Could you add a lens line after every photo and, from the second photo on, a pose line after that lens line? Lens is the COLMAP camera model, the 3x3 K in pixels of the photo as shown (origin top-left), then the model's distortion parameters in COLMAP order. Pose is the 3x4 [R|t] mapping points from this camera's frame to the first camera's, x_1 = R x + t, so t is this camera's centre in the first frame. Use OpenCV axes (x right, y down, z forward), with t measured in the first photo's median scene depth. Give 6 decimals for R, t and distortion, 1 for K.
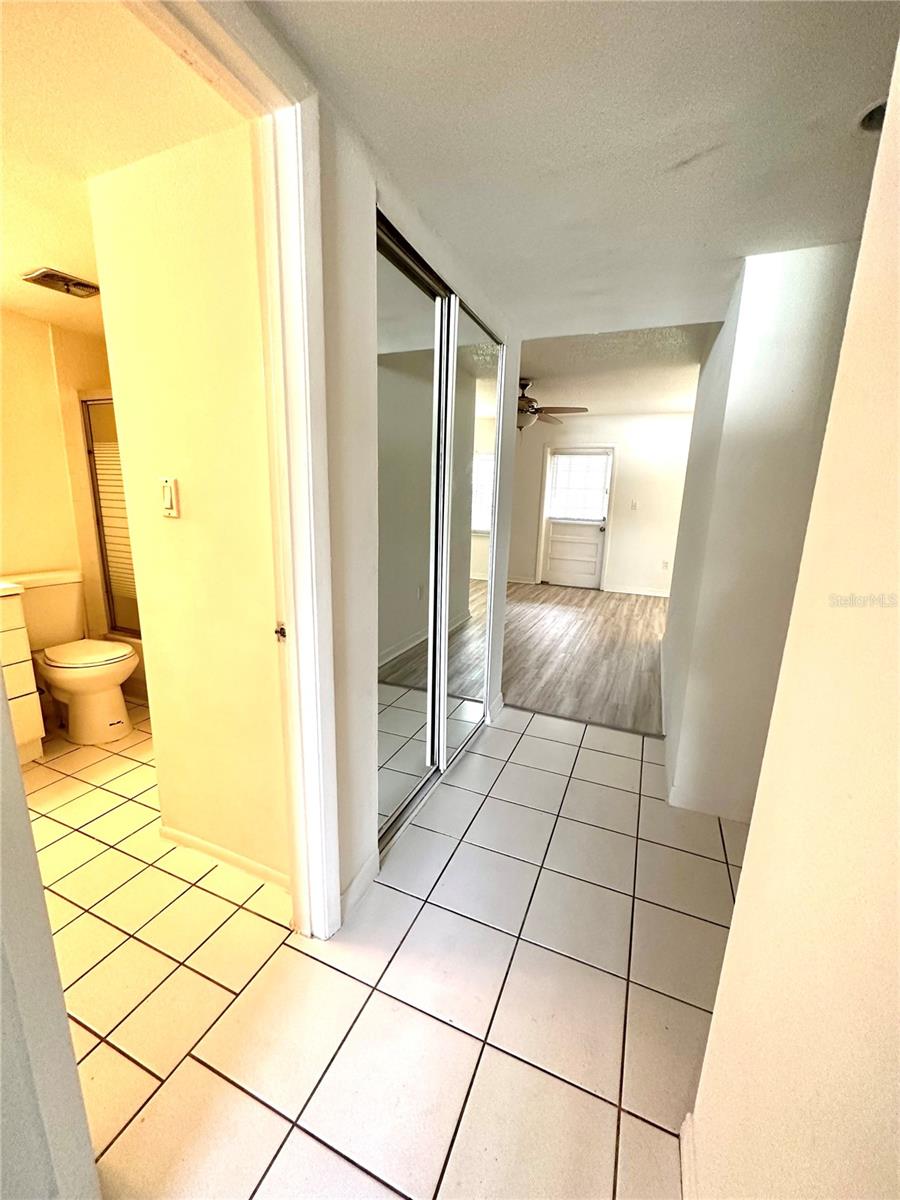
lens RADIAL K [[478.6, 0, 450.0], [0, 478.6, 600.0], [0, 0, 1]] dist [-0.001899, 0.000752]
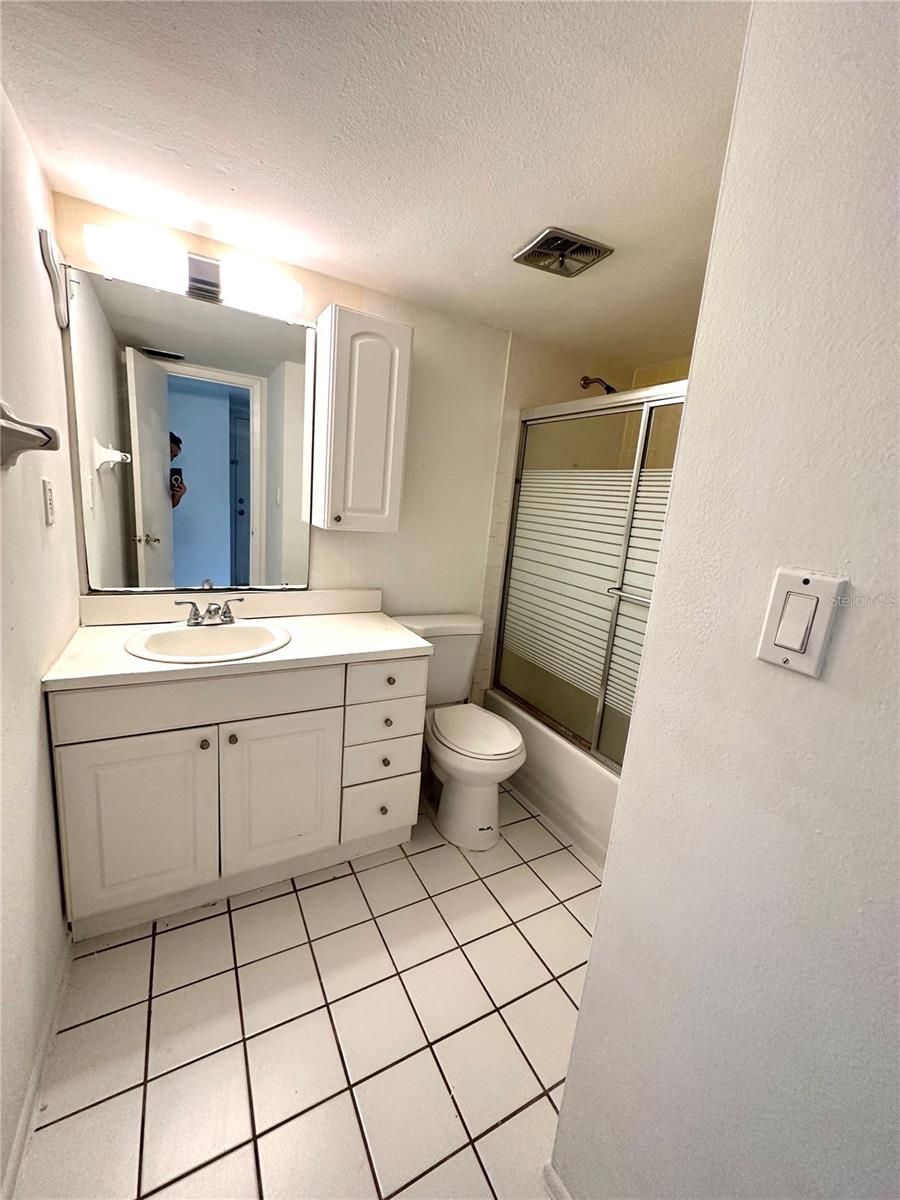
lens RADIAL K [[478.6, 0, 450.0], [0, 478.6, 600.0], [0, 0, 1]] dist [-0.001899, 0.000752]
pose [[0.782469, 0.167236, -0.599812, -0.339563], [-0.194406, 0.980721, 0.019832, -0.108255], [0.591564, 0.101089, 0.799896, 0.307693]]
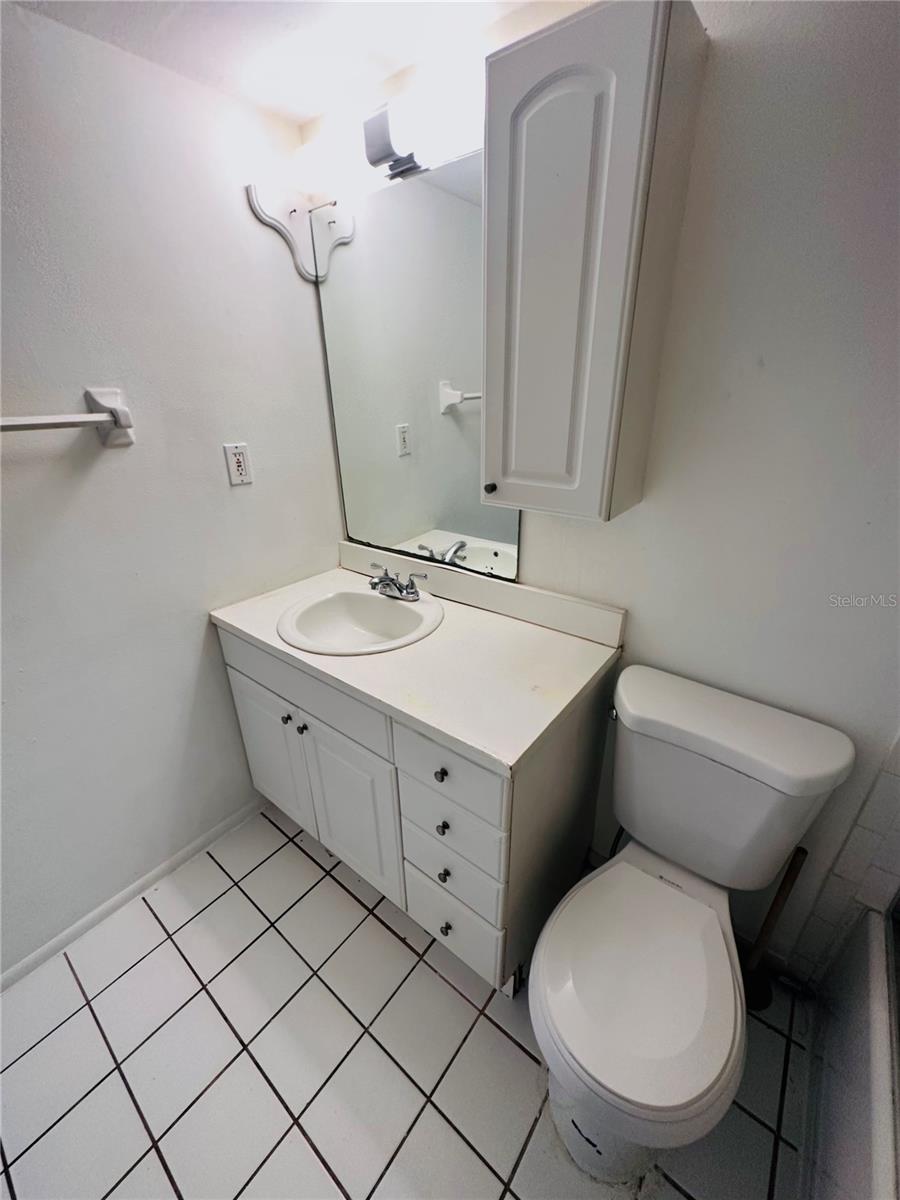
lens RADIAL K [[478.6, 0, 450.0], [0, 478.6, 600.0], [0, 0, 1]] dist [-0.001899, 0.000752]
pose [[-0.269908, 0.377104, -0.885970, -0.485301], [-0.191878, 0.880600, 0.433274, -0.271297], [0.943574, 0.286942, -0.165323, 0.830343]]
